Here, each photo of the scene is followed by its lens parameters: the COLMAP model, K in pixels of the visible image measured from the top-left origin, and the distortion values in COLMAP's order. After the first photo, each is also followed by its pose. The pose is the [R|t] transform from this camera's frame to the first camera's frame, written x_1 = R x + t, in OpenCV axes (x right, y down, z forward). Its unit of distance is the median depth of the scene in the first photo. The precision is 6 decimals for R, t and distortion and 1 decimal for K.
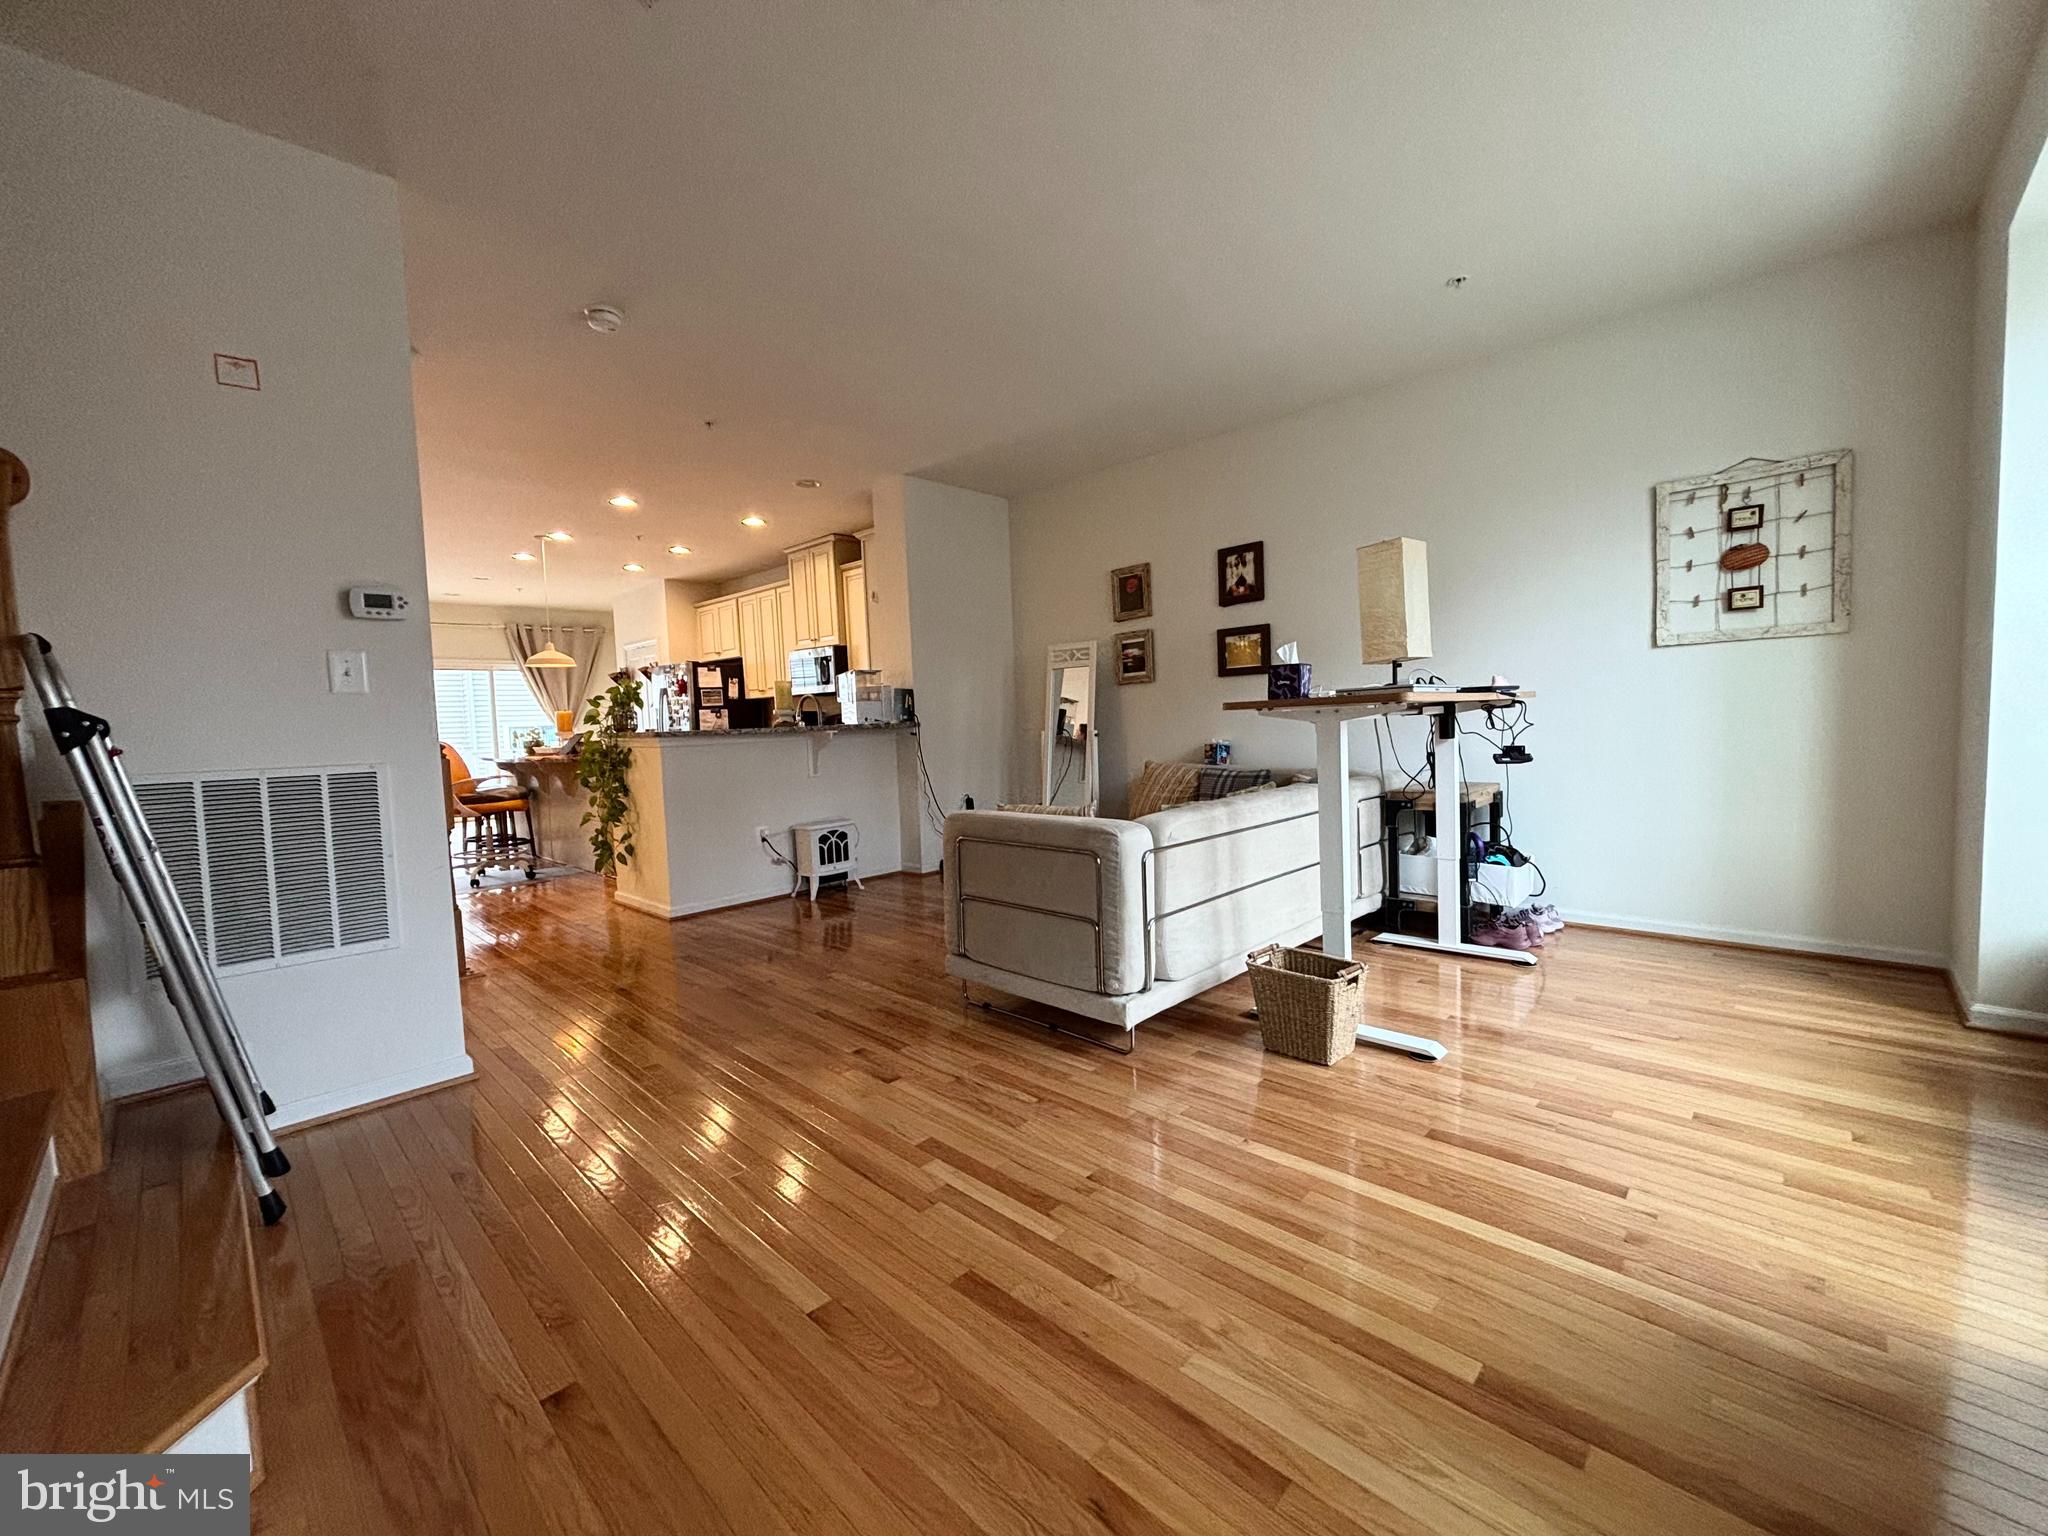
lens RADIAL K [[823.1, 0, 1020.6], [0, 823.1, 761.9], [0, 0, 1]] dist [0.000565, -0.000077]
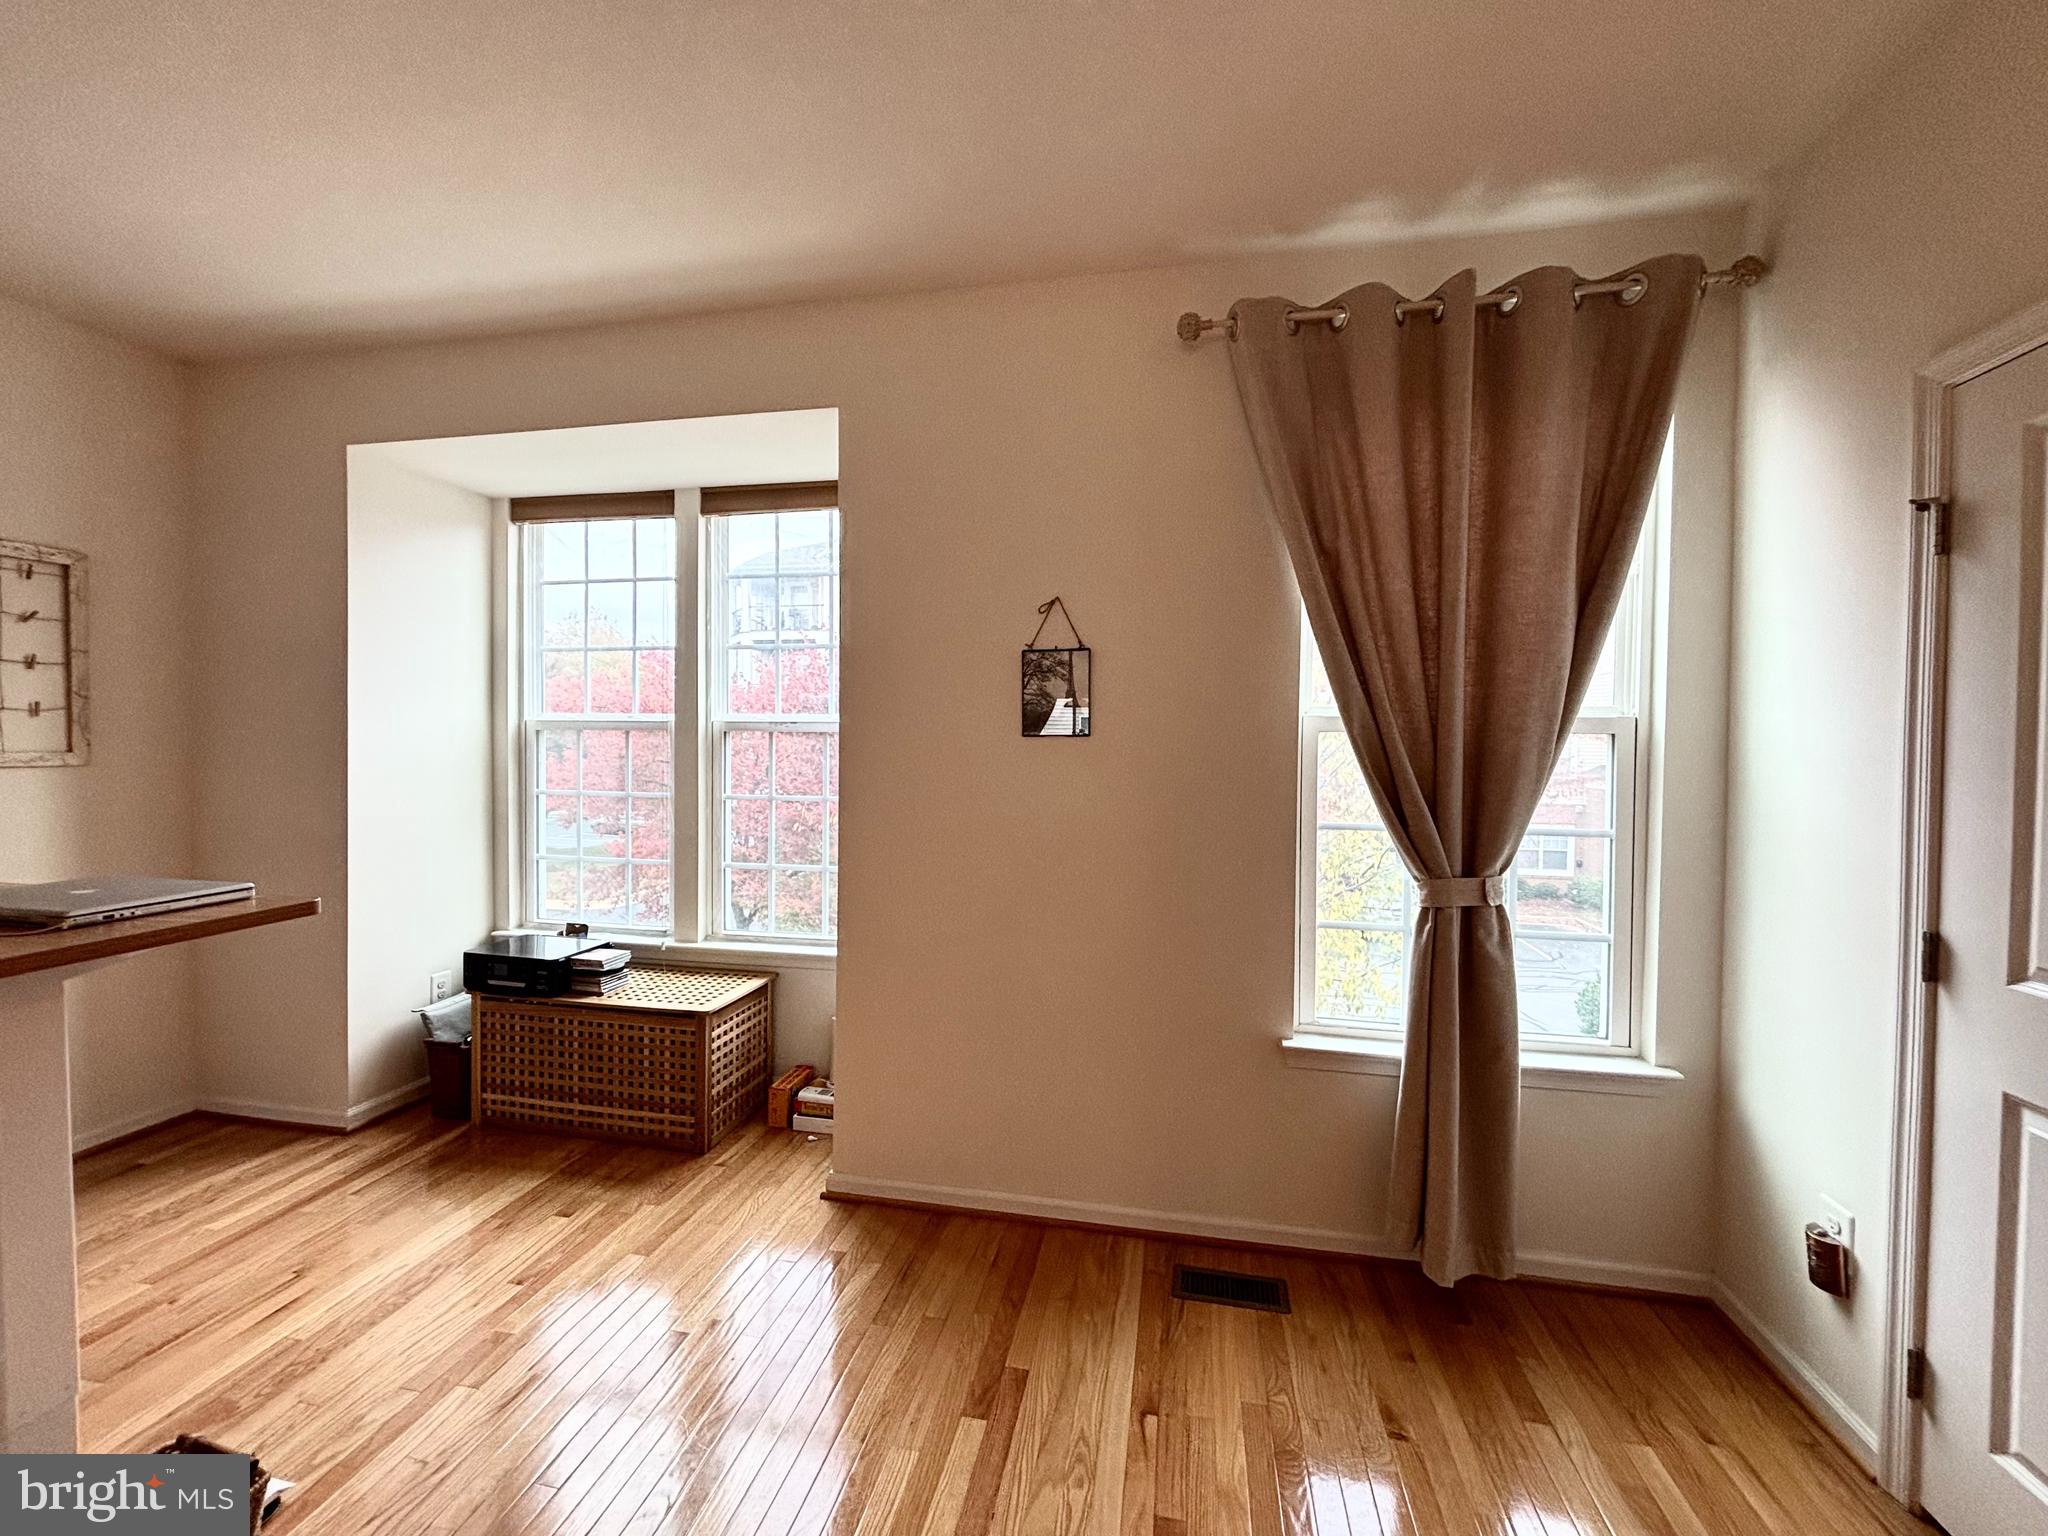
lens RADIAL K [[823.1, 0, 1019.2], [0, 823.1, 761.0], [0, 0, 1]] dist [0.000565, -0.000077]
pose [[-0.536354, 0.014895, 0.843862, -0.148041], [0.058662, 0.998084, 0.019668, -0.076540], [-0.841952, 0.060052, -0.536200, 0.404885]]
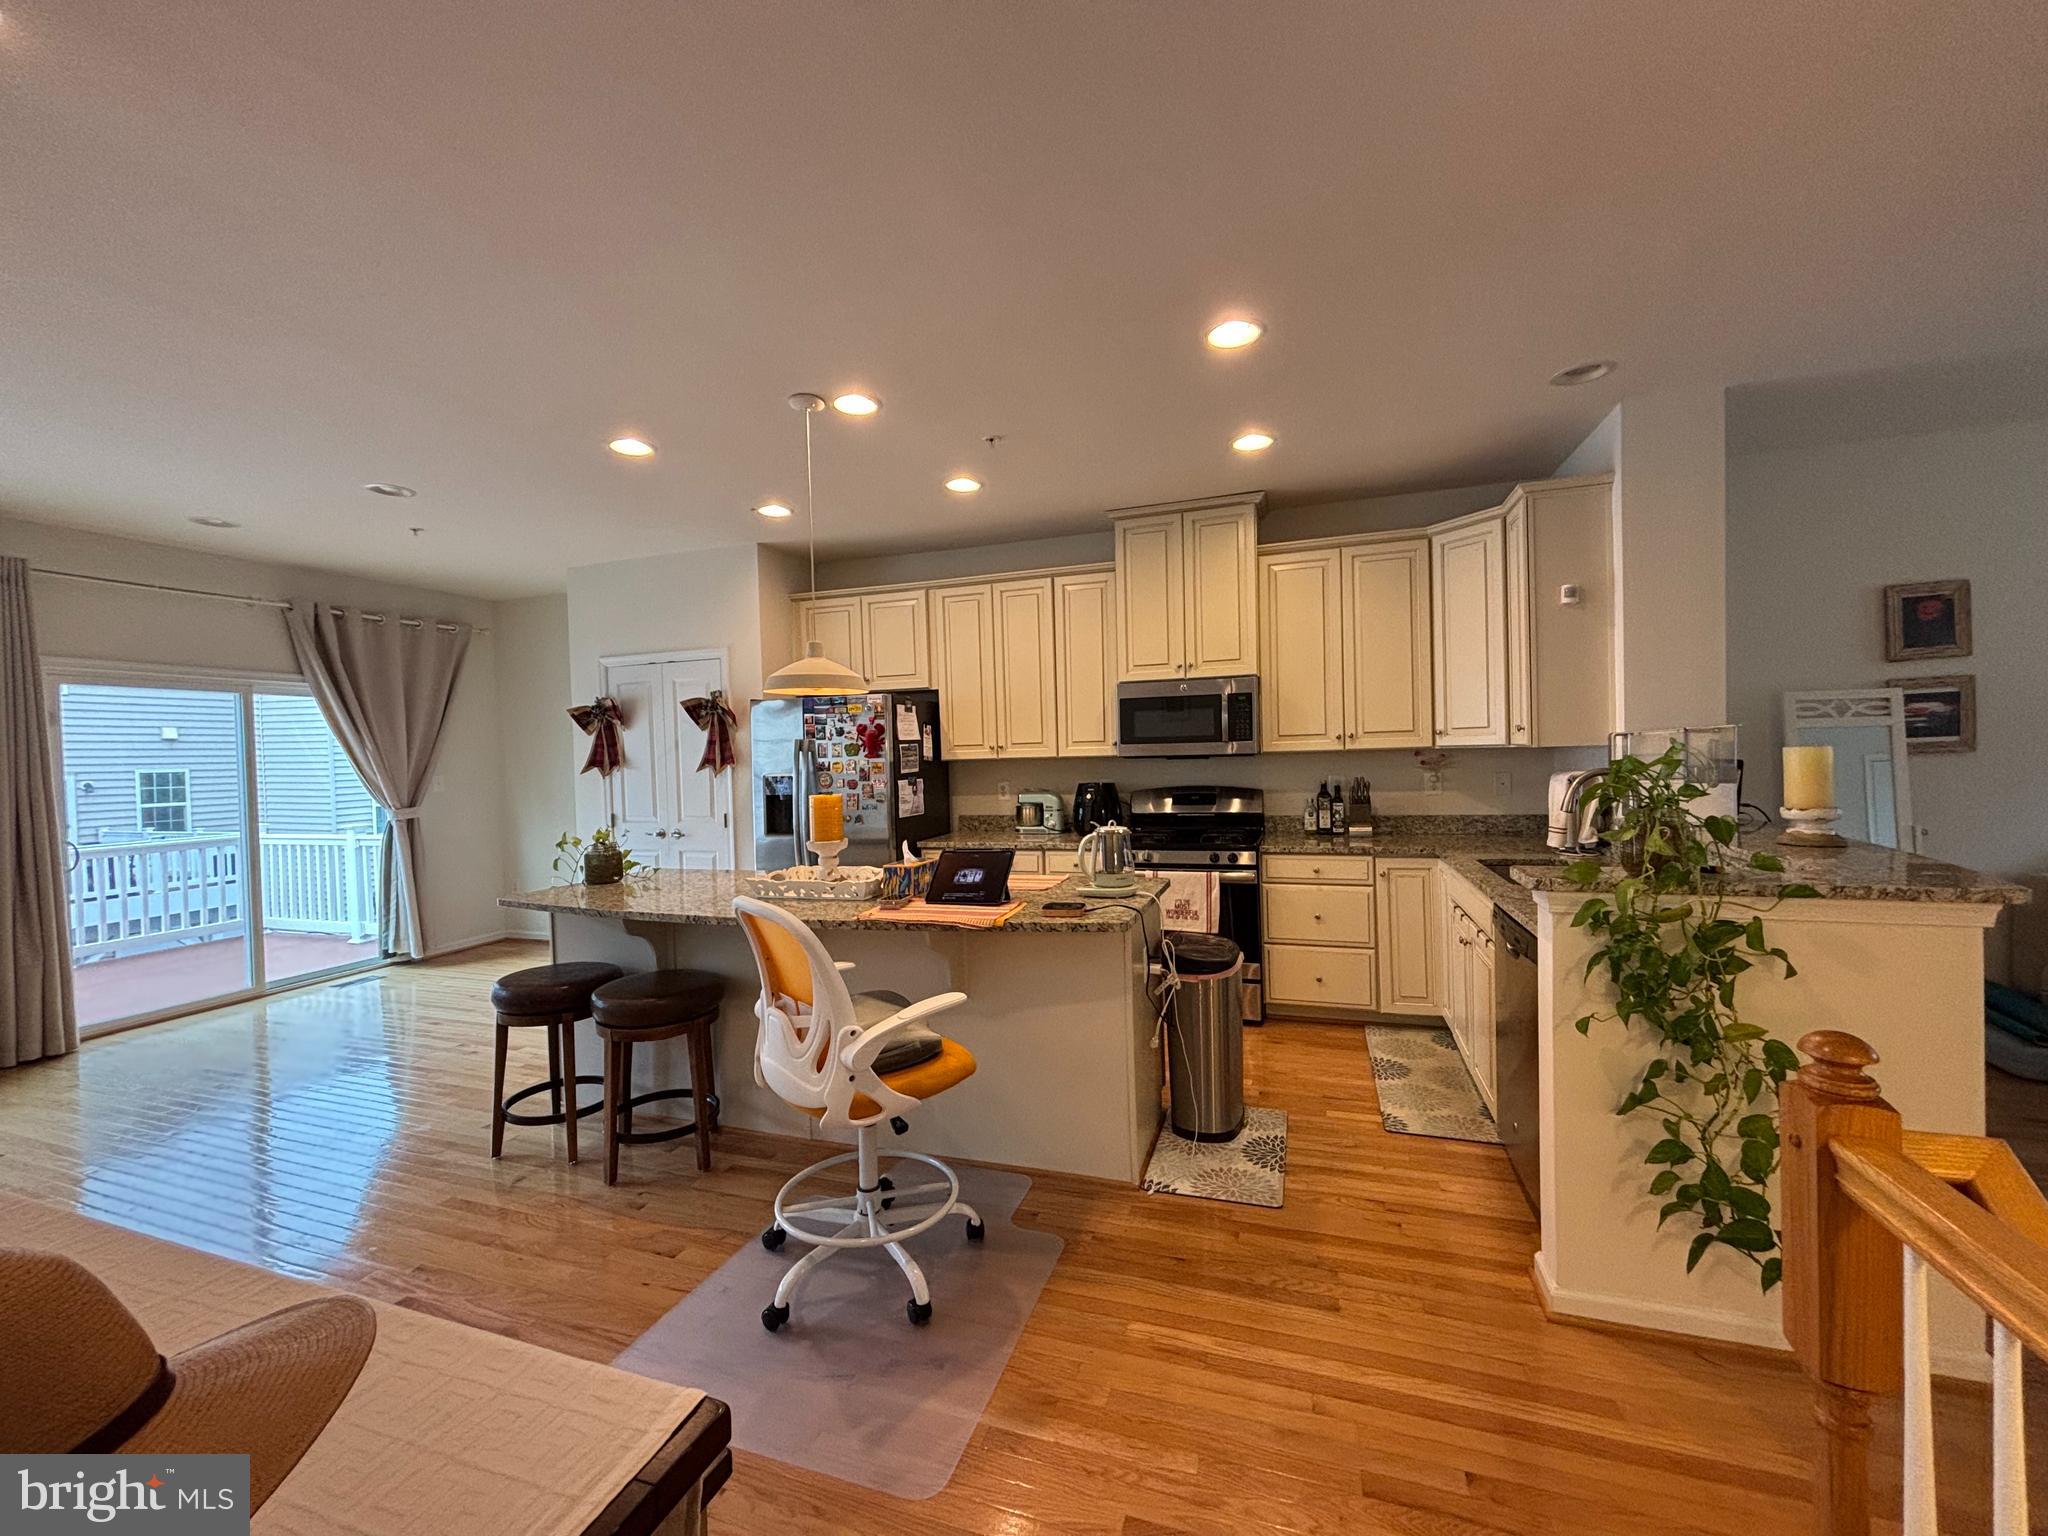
lens RADIAL K [[823.1, 0, 1024.1], [0, 823.1, 769.3], [0, 0, 1]] dist [0.000565, -0.000077]
pose [[0.906960, 0.001786, 0.421213, -0.905957], [0.019720, 0.998715, -0.046695, -0.071042], [-0.420755, 0.050657, 0.905759, 0.764612]]
